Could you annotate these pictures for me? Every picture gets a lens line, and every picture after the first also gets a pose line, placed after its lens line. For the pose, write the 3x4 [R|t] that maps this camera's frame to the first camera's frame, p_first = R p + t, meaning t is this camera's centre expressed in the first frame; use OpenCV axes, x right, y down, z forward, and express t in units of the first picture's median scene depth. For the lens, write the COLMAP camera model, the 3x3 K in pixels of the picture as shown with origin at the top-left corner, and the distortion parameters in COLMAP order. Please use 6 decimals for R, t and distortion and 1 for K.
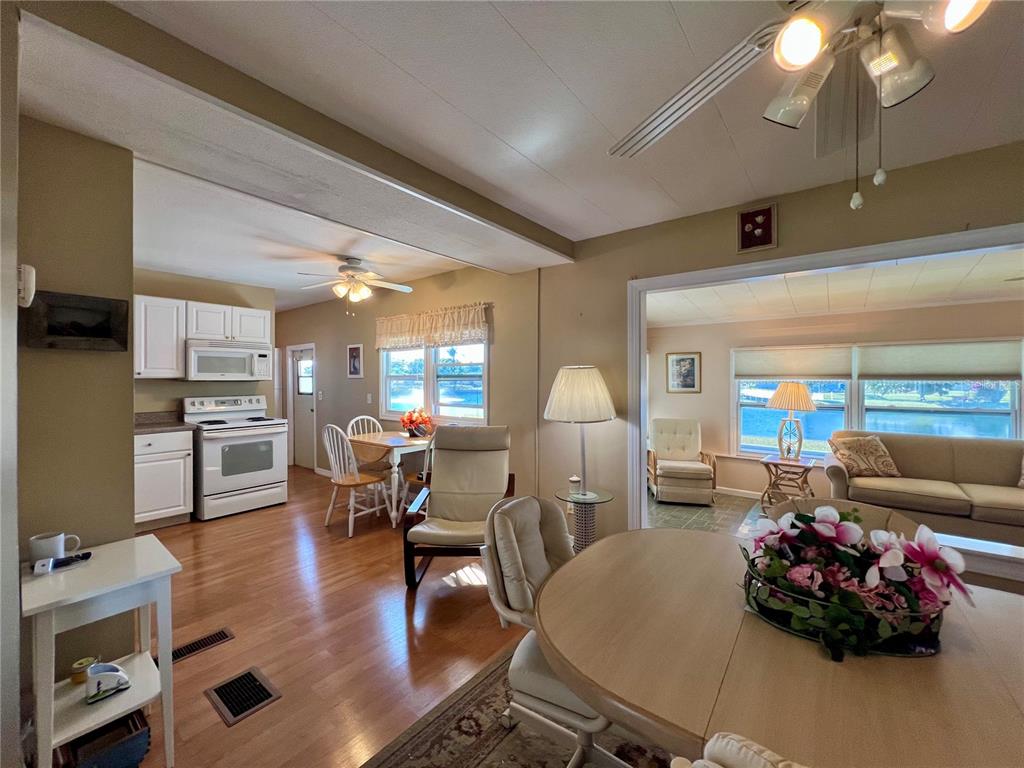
lens RADIAL K [[410.9, 0, 510.9], [0, 410.9, 380.7], [0, 0, 1]] dist [-0.003041, 0.000679]
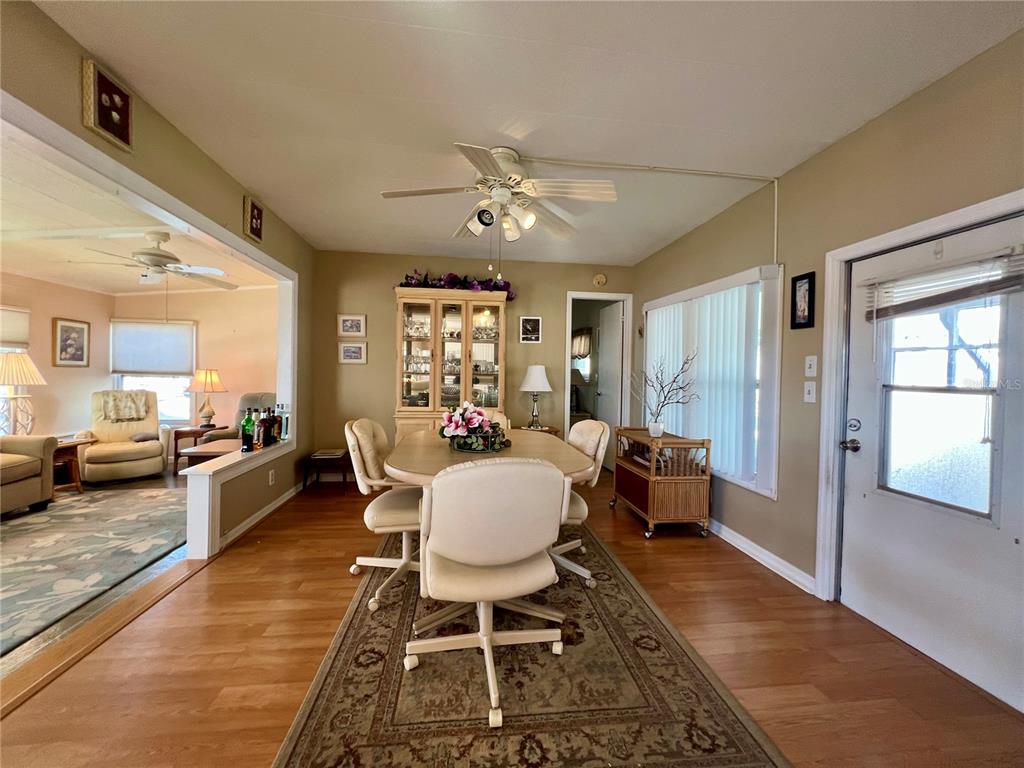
lens RADIAL K [[410.9, 0, 513.6], [0, 410.9, 379.3], [0, 0, 1]] dist [-0.003041, 0.000679]
pose [[-0.713458, -0.028172, 0.700131, -0.230898], [-0.019232, 0.999602, 0.020624, 0.036976], [-0.700434, 0.001249, -0.713716, 0.598034]]
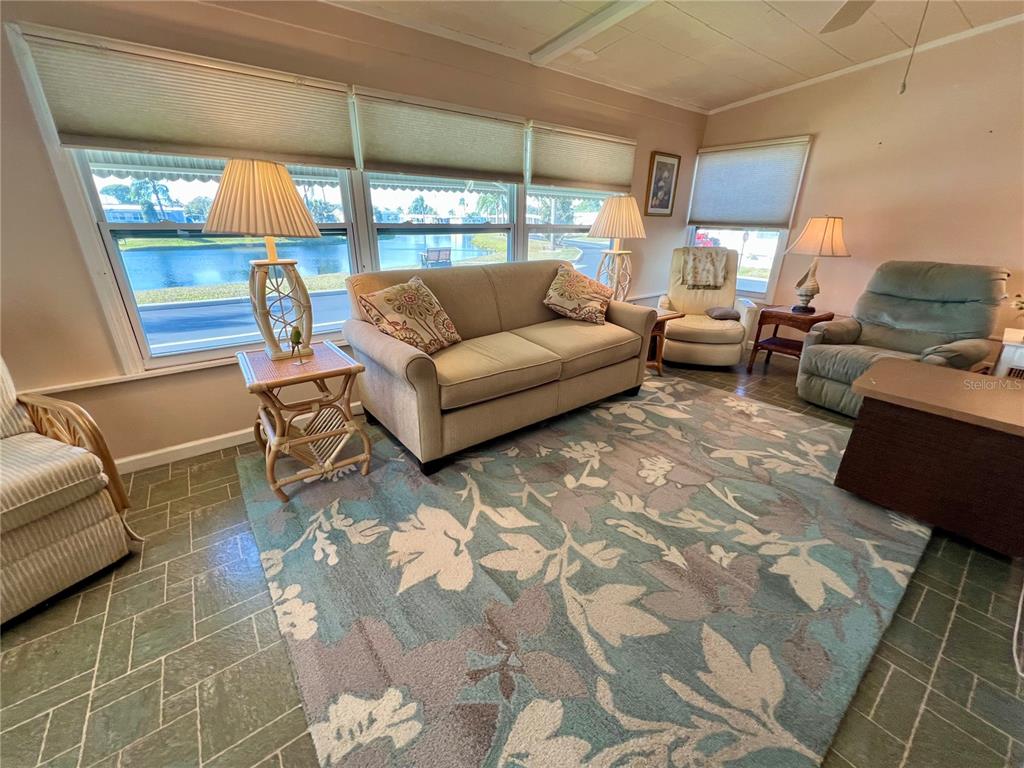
lens RADIAL K [[410.9, 0, 511.6], [0, 410.9, 380.7], [0, 0, 1]] dist [-0.003041, 0.000679]
pose [[0.249531, -0.355082, 0.900917, 0.355359], [-0.006706, 0.929691, 0.368280, 0.056647], [-0.968344, -0.097939, 0.229605, 0.720830]]
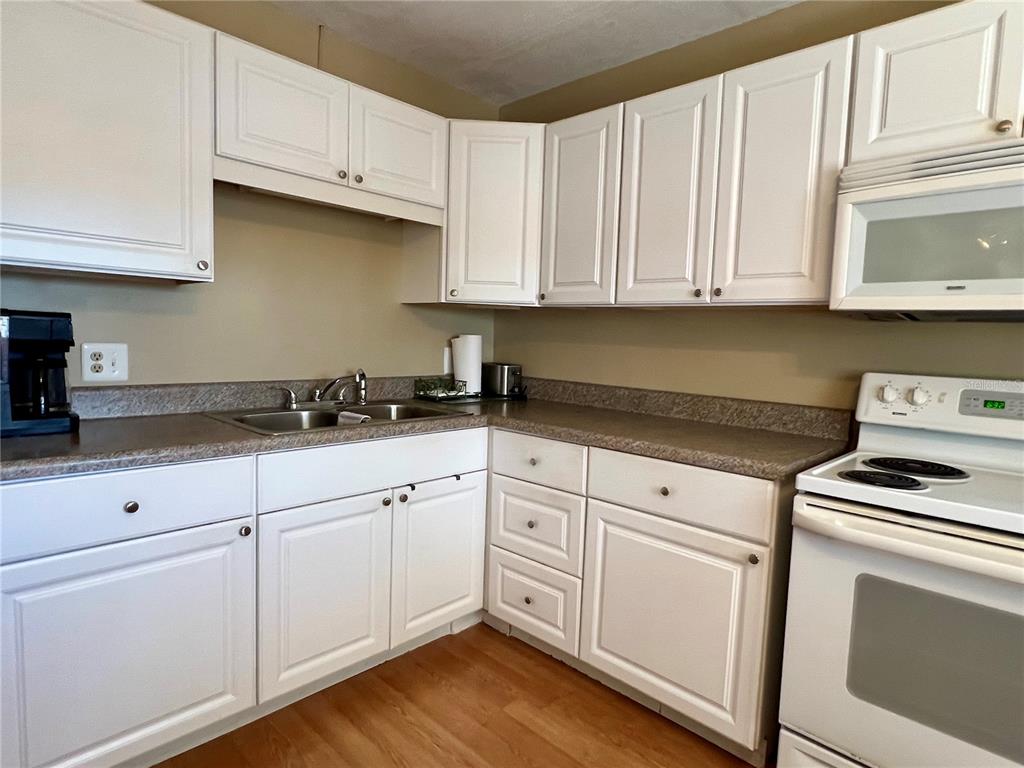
lens RADIAL K [[574.7, 0, 514.1], [0, 574.7, 382.6], [0, 0, 1]] dist [-0.006787, 0.000575]
pose [[-0.096906, 0.076573, -0.992344, -0.335068], [-0.043031, 0.995781, 0.081040, 0.025763], [0.994363, 0.050555, -0.093202, 0.774912]]
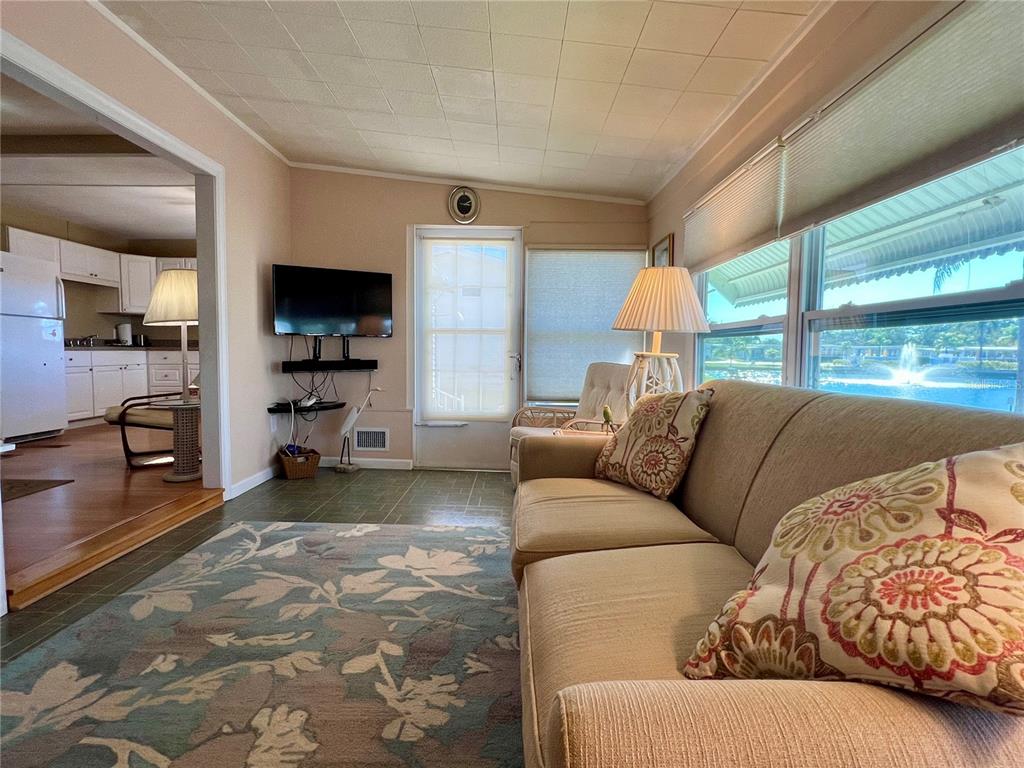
lens RADIAL K [[537.7, 0, 510.6], [0, 537.7, 385.0], [0, 0, 1]] dist [-0.001383, 0.001086]
pose [[0.612627, 0.055146, -0.788446, 1.141506], [-0.012059, 0.998099, 0.060440, 0.103129], [0.790280, -0.027519, 0.612127, 0.572701]]
